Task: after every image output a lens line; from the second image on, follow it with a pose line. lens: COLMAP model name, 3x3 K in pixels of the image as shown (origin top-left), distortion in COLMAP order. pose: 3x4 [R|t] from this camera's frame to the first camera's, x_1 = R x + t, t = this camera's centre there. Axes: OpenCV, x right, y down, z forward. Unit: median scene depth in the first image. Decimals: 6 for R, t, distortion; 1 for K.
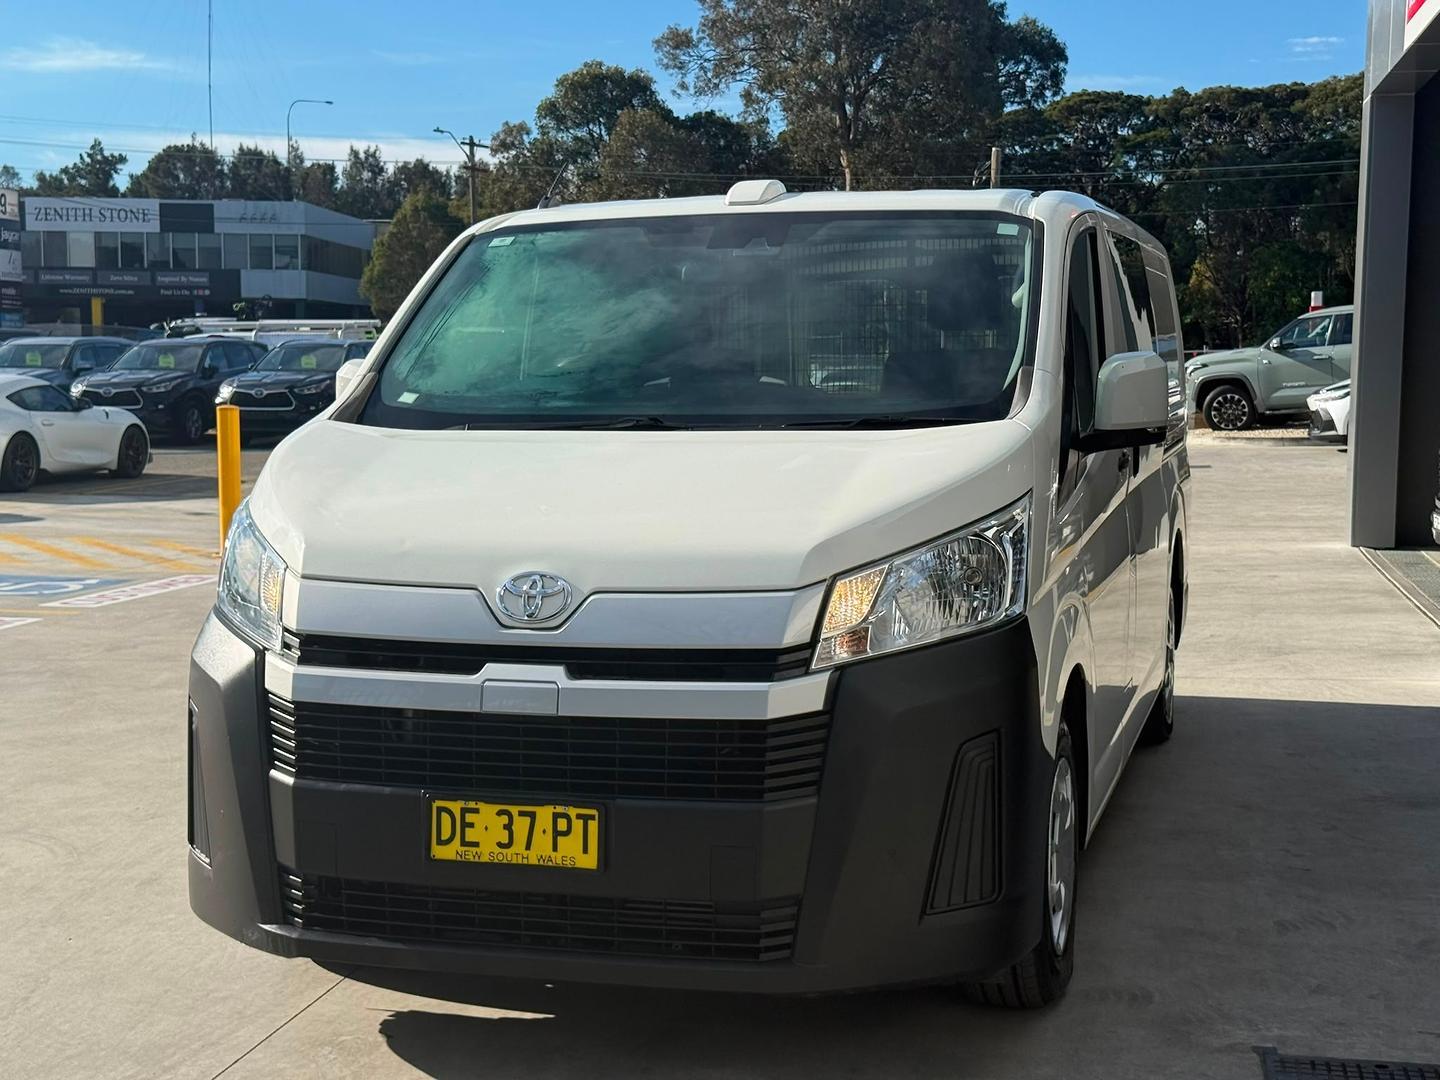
lens RADIAL K [[1970.5, 0, 720.0], [0, 1970.5, 540.0], [0, 0, 1]] dist [0.196274, -0.389527]
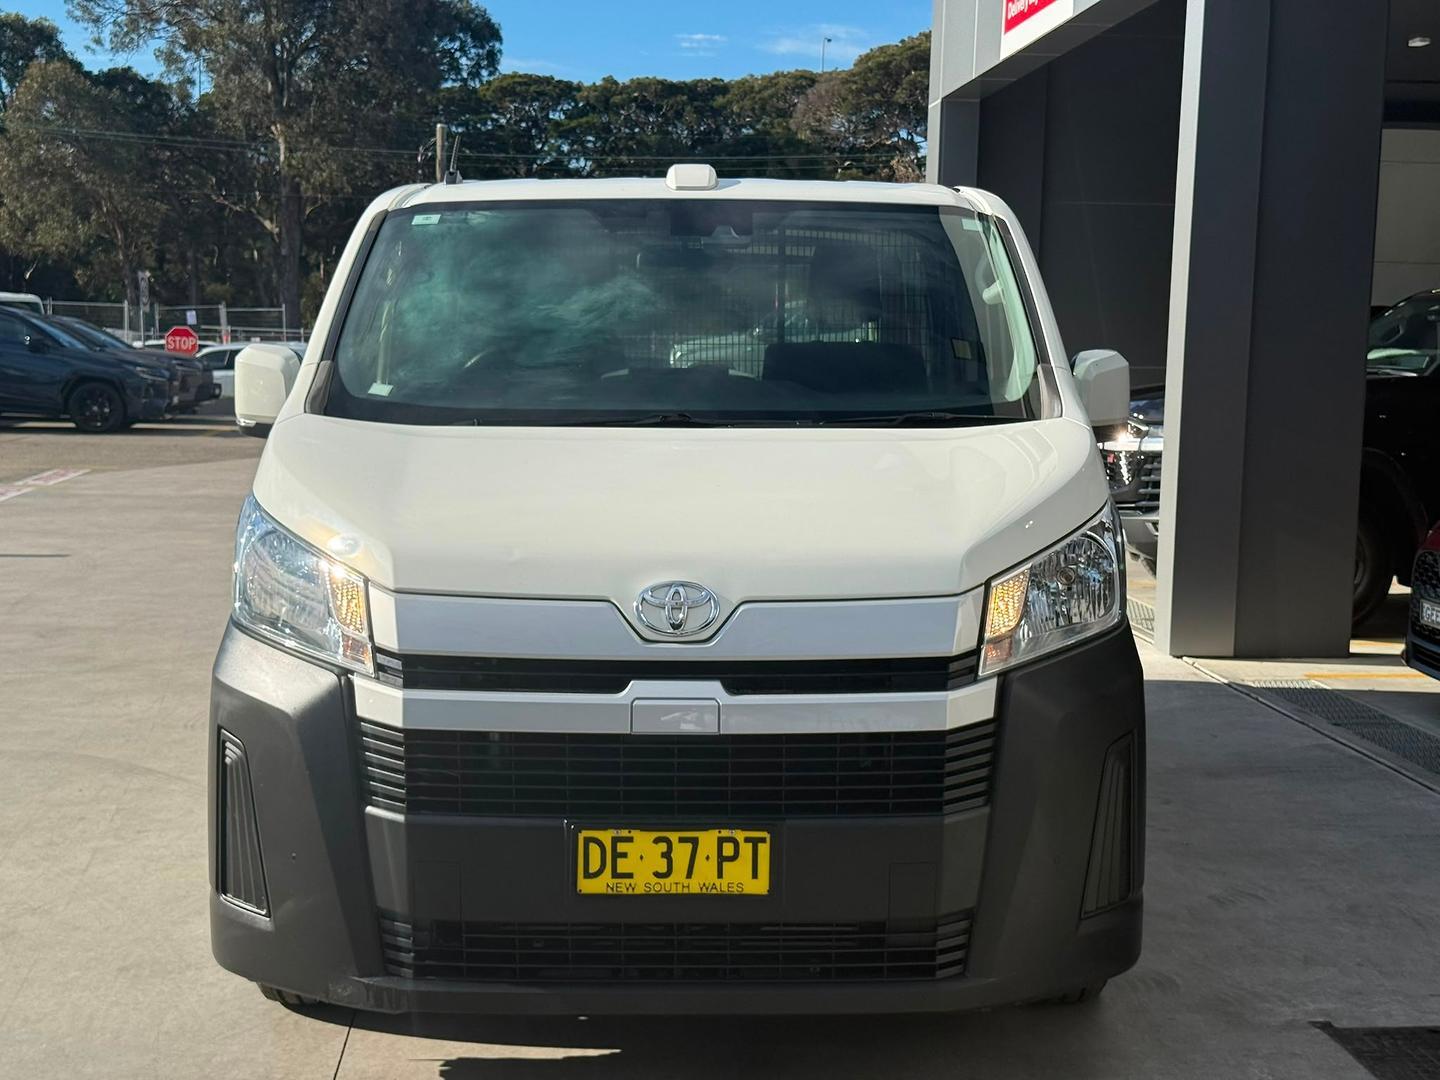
lens RADIAL K [[1981.5, 0, 720.0], [0, 1981.5, 540.0], [0, 0, 1]] dist [0.186937, -0.393083]
pose [[0.958001, -0.014518, 0.286395, -0.335018], [0.011586, 0.999862, 0.011931, -0.014131], [-0.286529, -0.008112, 0.958037, 0.090166]]
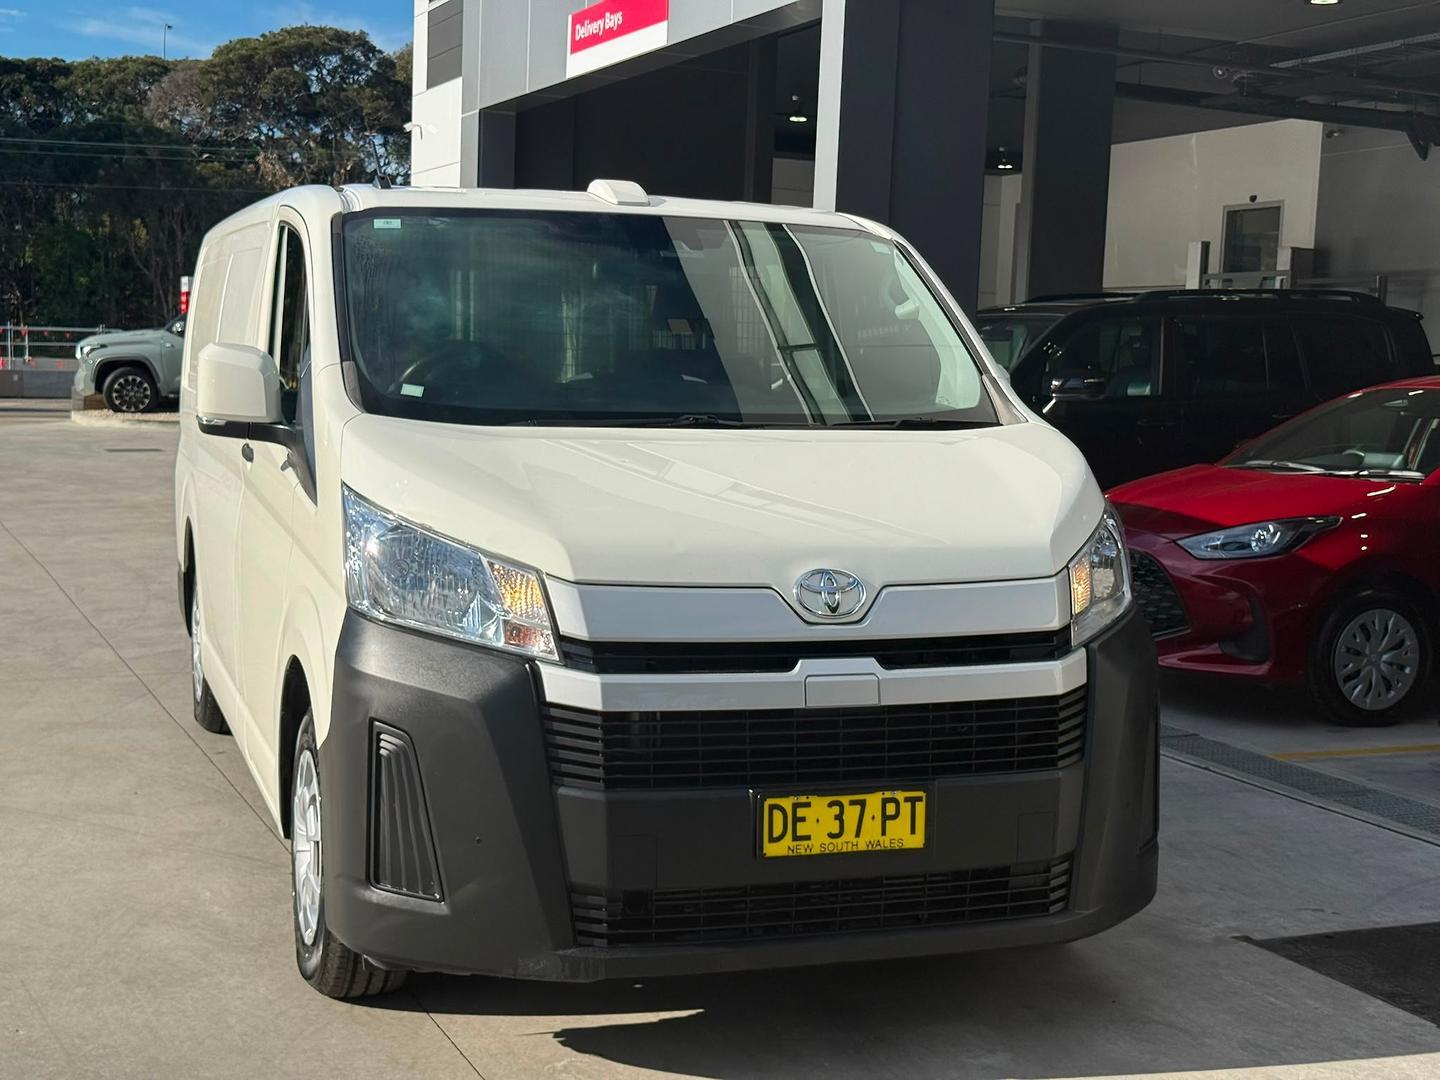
lens RADIAL K [[1980.3, 0, 713.9], [0, 1980.3, 515.9], [0, 0, 1]] dist [0.215477, -0.542526]
pose [[0.816526, -0.018587, 0.577009, -0.722345], [0.020168, 0.999790, 0.003666, -0.016072], [-0.576956, 0.008644, 0.816730, 0.183423]]
